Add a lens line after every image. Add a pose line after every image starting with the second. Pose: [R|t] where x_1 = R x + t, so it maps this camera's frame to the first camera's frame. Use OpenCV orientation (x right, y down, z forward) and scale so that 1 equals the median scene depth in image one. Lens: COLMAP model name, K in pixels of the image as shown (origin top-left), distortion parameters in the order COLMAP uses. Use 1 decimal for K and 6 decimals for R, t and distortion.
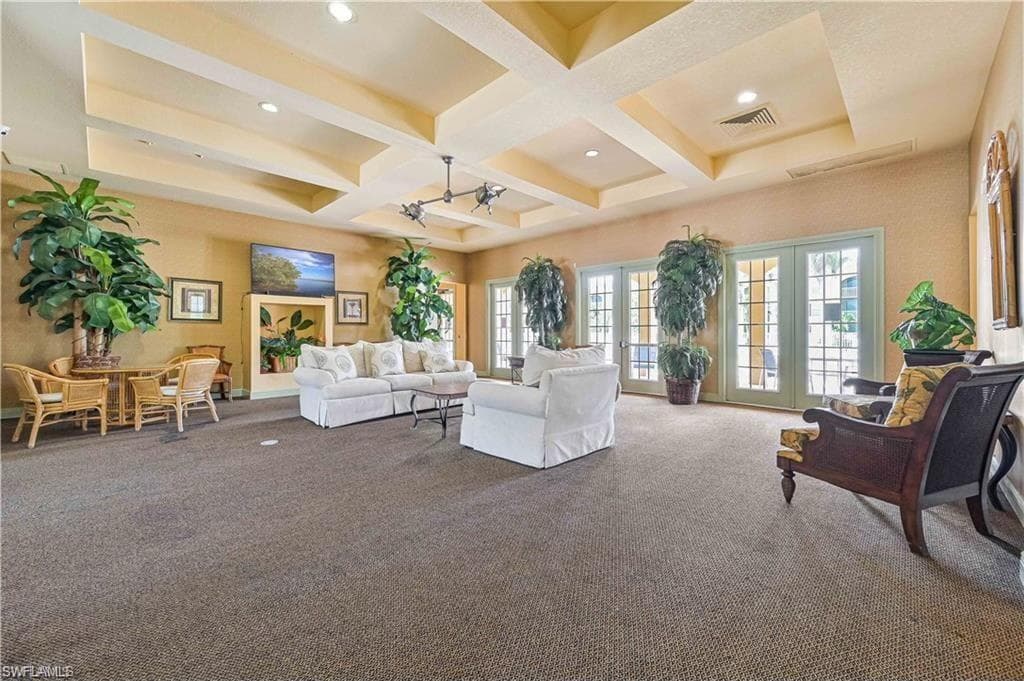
lens RADIAL K [[411.7, 0, 512.0], [0, 411.7, 340.5], [0, 0, 1]] dist [-0.000047, -0.000001]
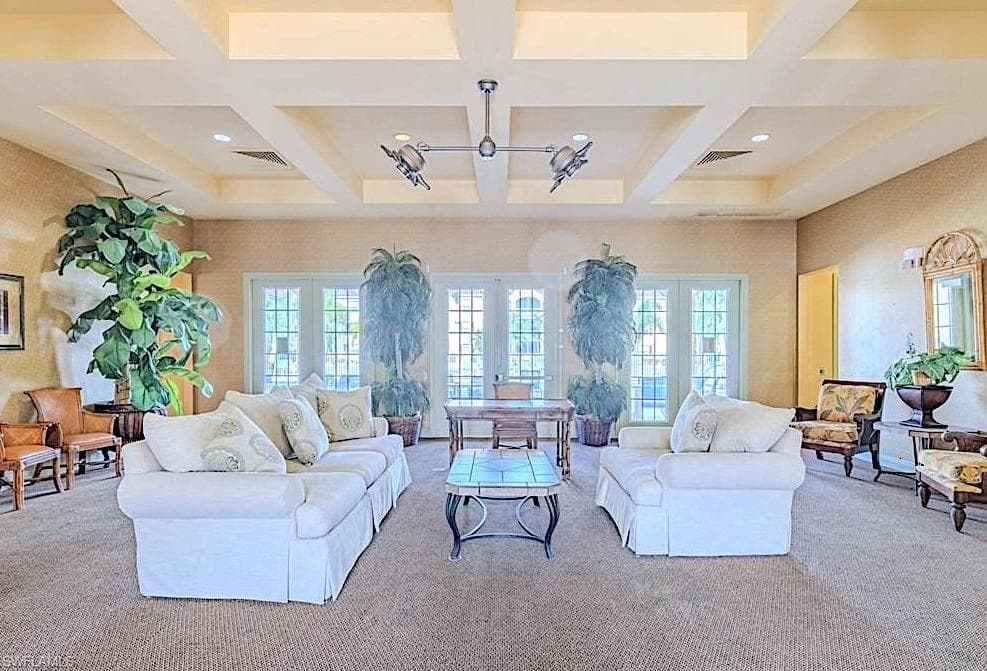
lens RADIAL K [[530.5, 0, 492.8], [0, 530.5, 362.7], [0, 0, 1]] dist [0.002308, 0.000301]
pose [[0.724704, -0.012754, 0.688942, -0.381559], [0.005636, 0.999905, 0.012582, -0.029105], [-0.689037, -0.005236, 0.724707, 0.247097]]
